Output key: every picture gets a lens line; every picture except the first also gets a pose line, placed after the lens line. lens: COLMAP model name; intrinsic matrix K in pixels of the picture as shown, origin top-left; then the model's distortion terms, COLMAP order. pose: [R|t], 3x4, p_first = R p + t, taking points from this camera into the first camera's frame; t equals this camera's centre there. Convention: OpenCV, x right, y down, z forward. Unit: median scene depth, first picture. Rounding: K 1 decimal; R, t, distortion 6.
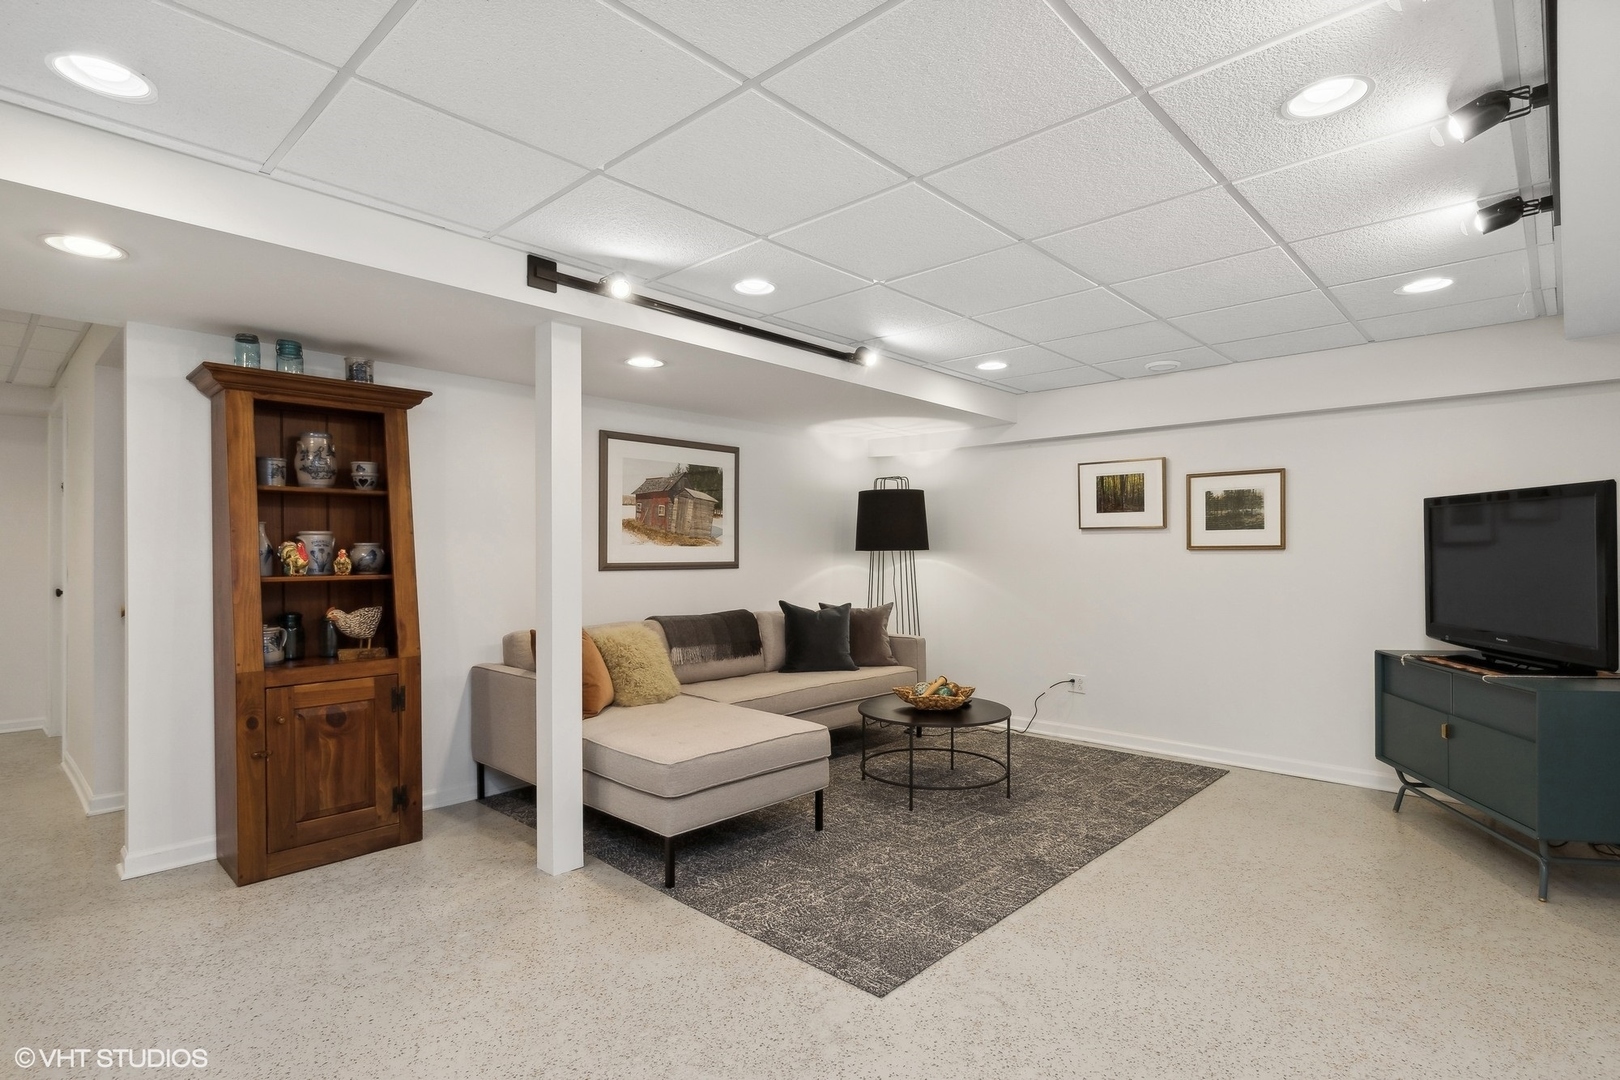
lens RADIAL K [[805.6, 0, 810.0], [0, 805.6, 540.0], [0, 0, 1]] dist [-0.000368, 0.000054]
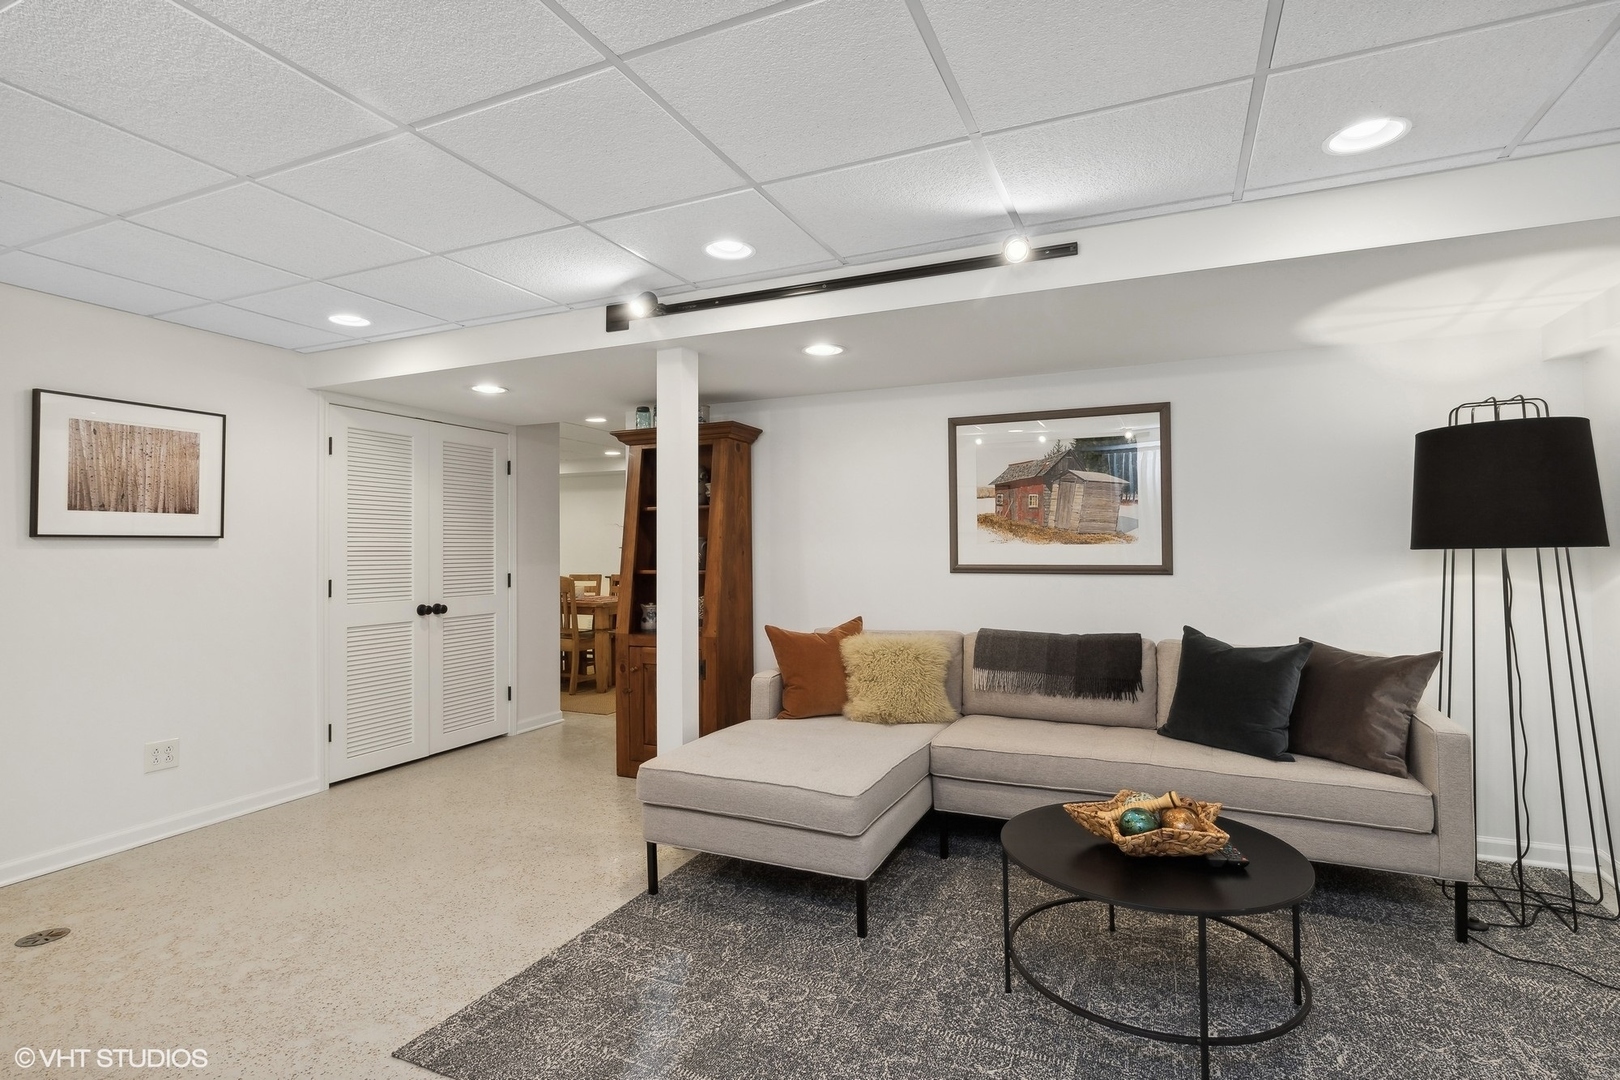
lens RADIAL K [[786.1, 0, 810.3], [0, 786.1, 516.2], [0, 0, 1]] dist [0.000635, -0.000274]
pose [[0.324578, -0.045818, -0.944749, 0.494406], [0.015516, 0.998950, -0.043116, 0.009619], [0.945732, -0.000664, 0.324948, 0.528624]]
